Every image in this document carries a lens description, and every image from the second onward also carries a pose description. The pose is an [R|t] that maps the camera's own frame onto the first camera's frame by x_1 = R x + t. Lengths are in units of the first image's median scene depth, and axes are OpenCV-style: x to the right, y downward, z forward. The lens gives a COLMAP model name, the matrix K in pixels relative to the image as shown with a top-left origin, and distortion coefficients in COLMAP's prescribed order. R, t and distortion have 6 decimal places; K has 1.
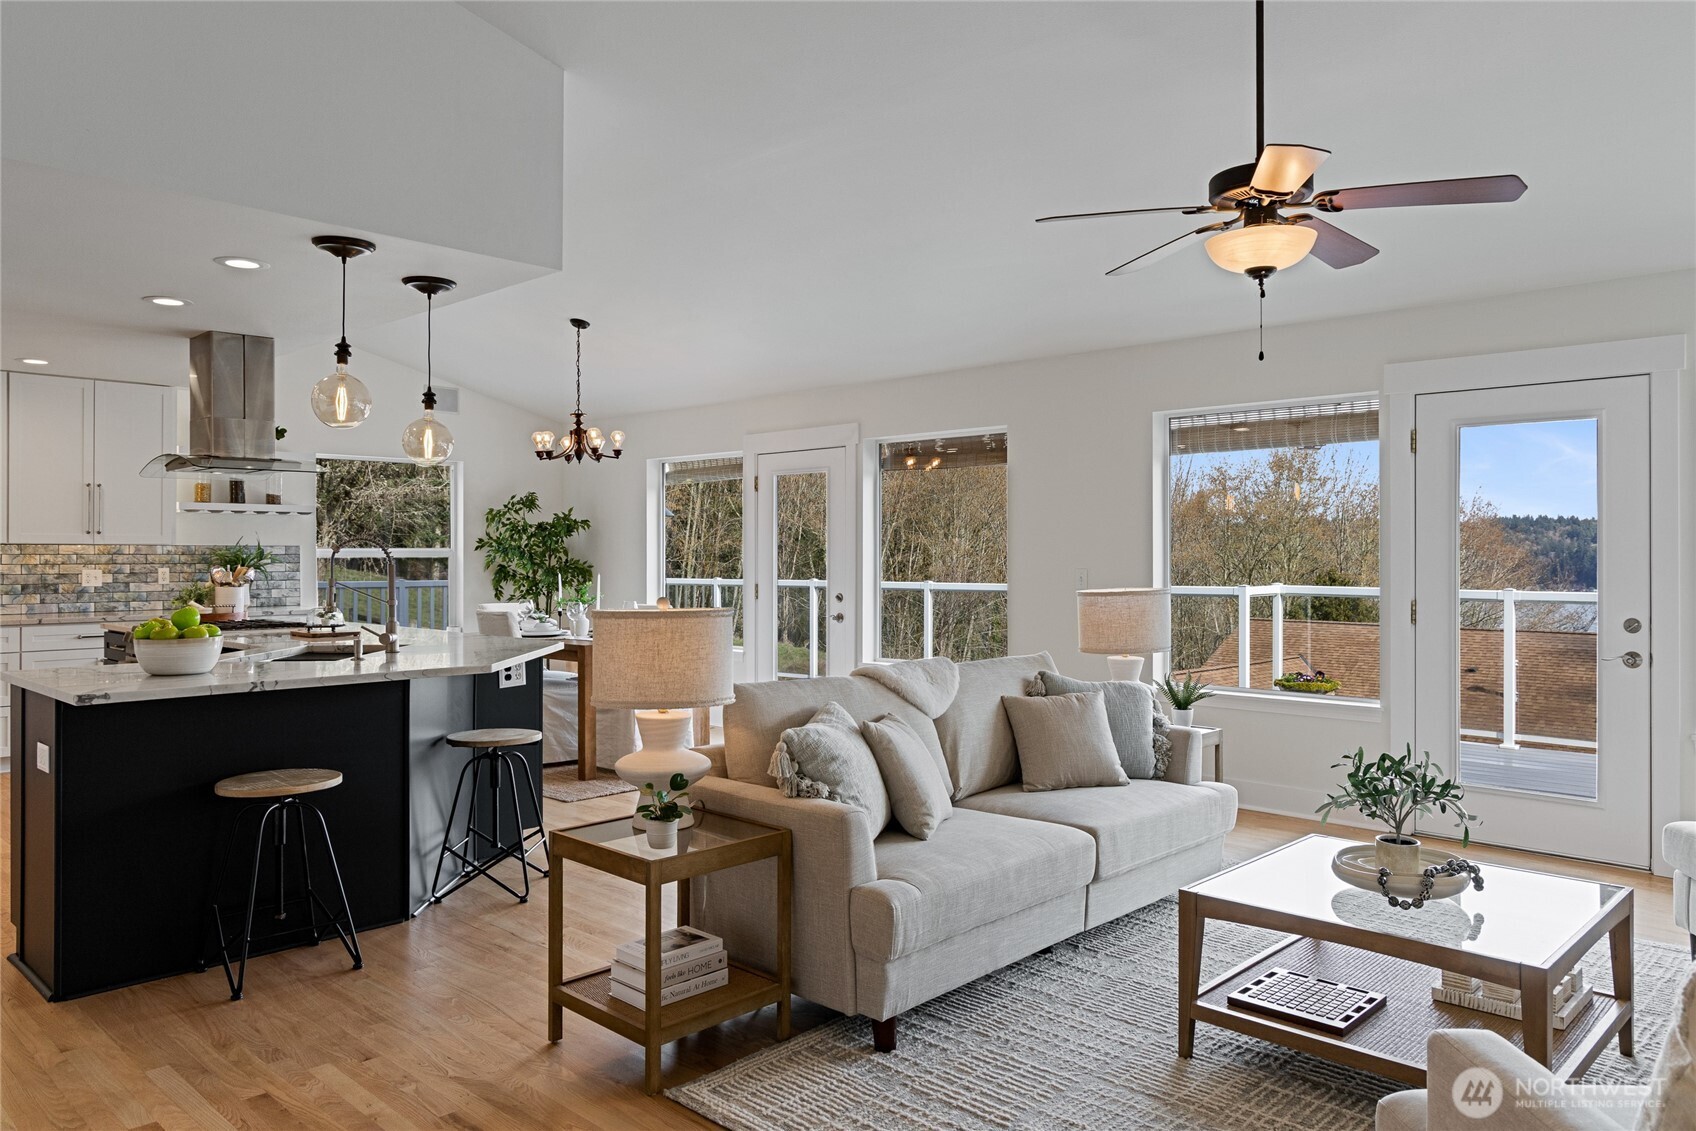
lens RADIAL K [[1182.3, 0, 839.4], [0, 1182.3, 557.0], [0, 0, 1]] dist [0.002083, 0.000853]
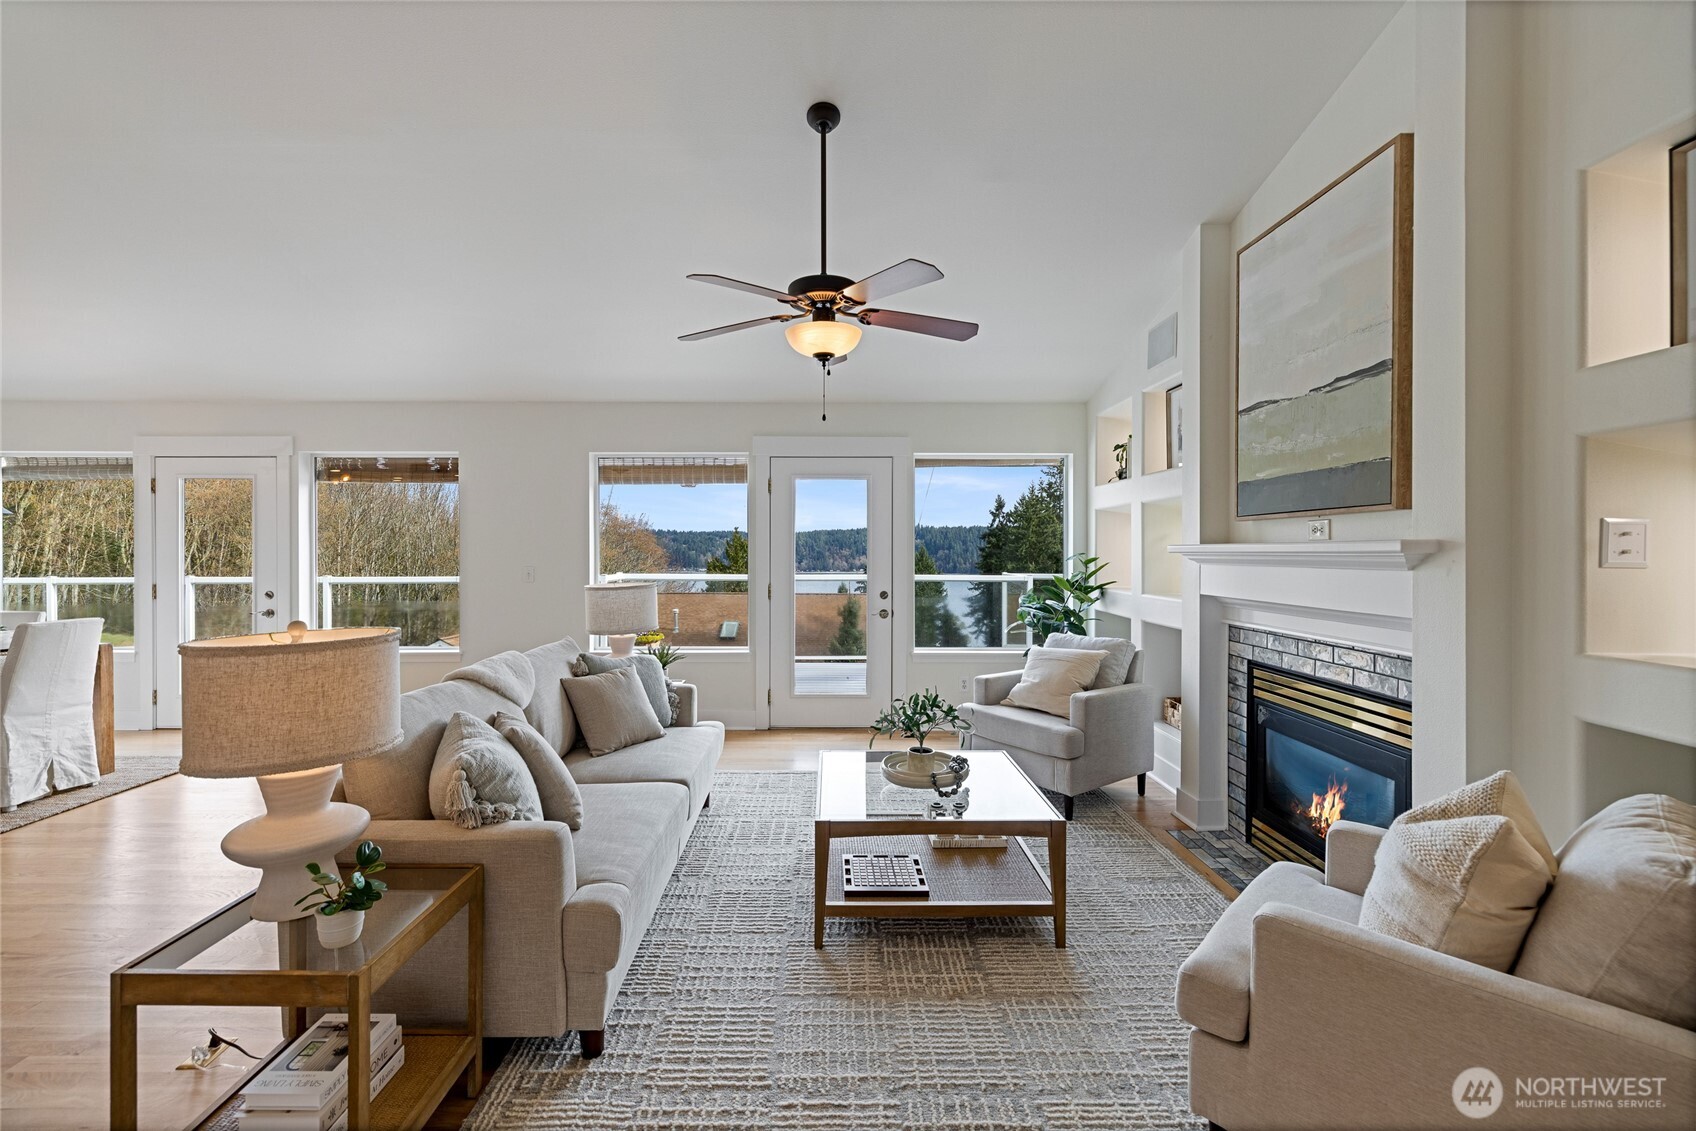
lens RADIAL K [[721.9, 0, 845.2], [0, 721.9, 560.9], [0, 0, 1]] dist [0.002332, 0.000367]
pose [[0.712943, -0.008810, 0.701166, -0.183570], [0.000570, 0.999928, 0.011984, -0.010064], [-0.701221, -0.008145, 0.712897, 0.315767]]
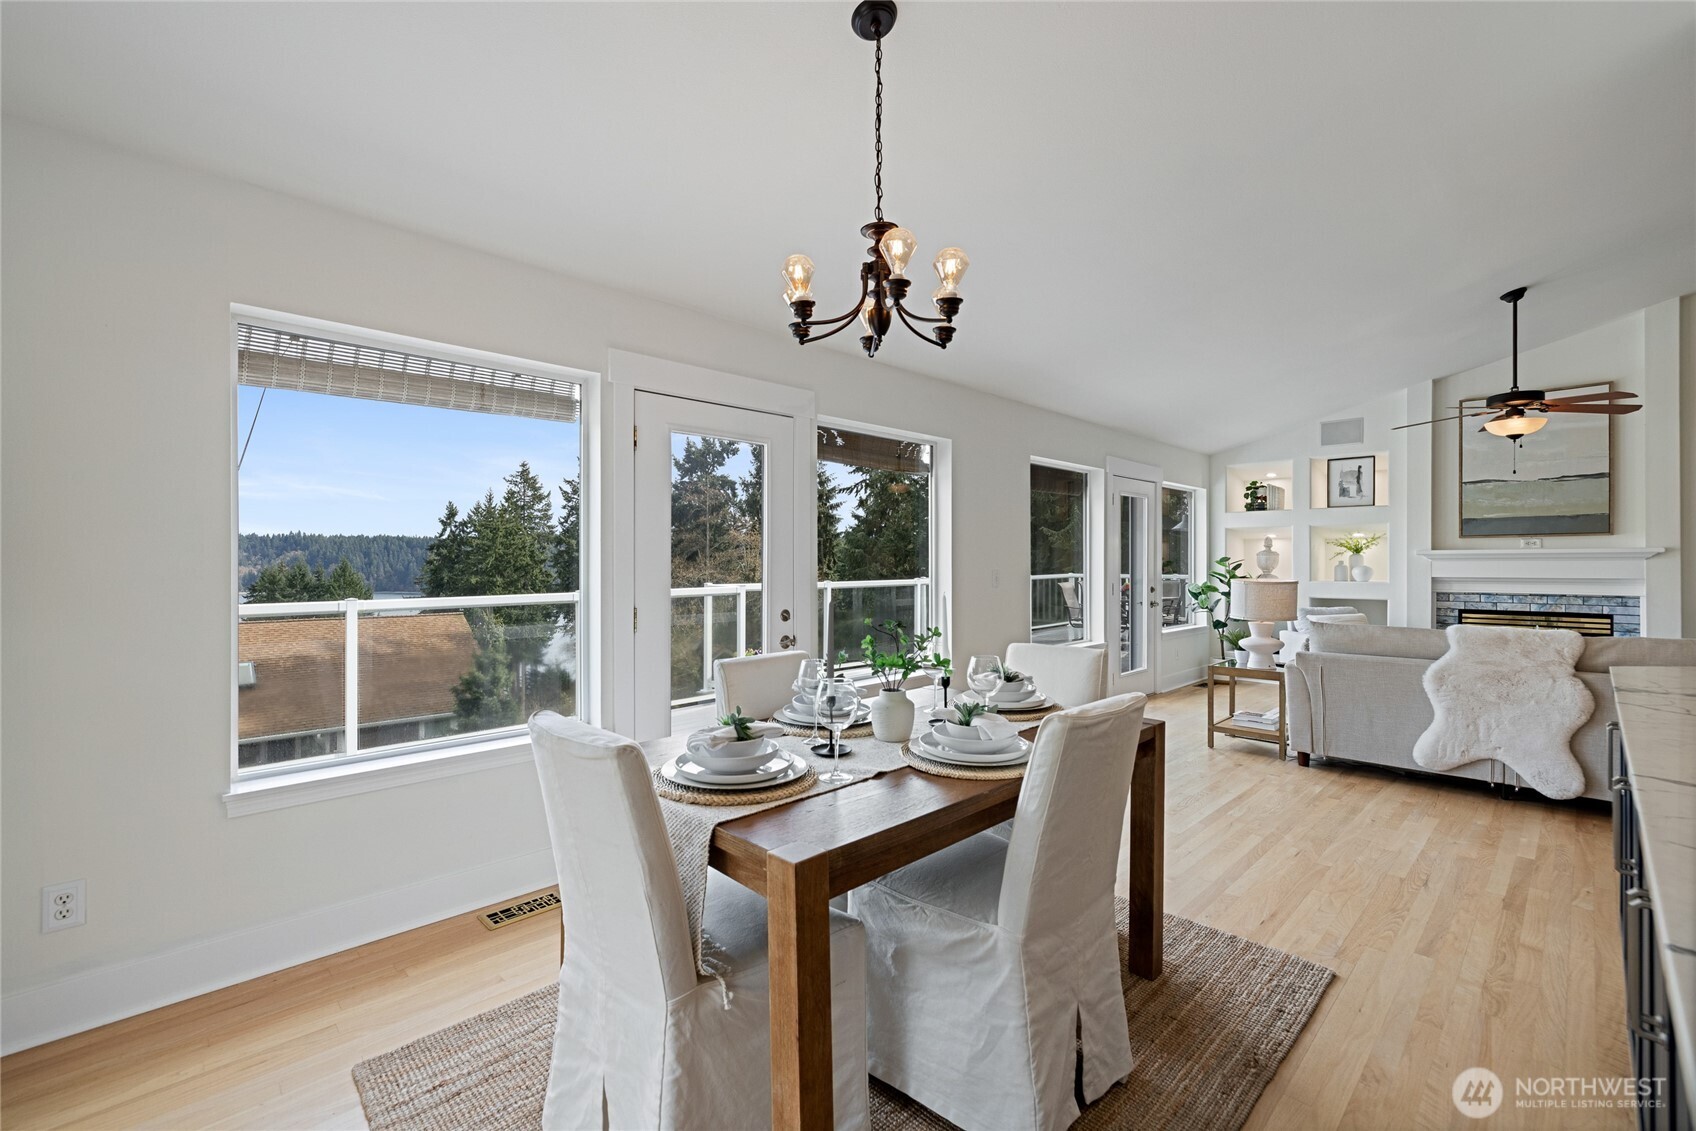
lens RADIAL K [[721.9, 0, 847.2], [0, 721.9, 565.9], [0, 0, 1]] dist [0.002332, 0.000367]
pose [[0.041957, -0.000137, 0.999119, -0.959923], [0.000615, 1.000000, 0.000112, 0.015834], [-0.999119, 0.000610, 0.041957, 1.897827]]
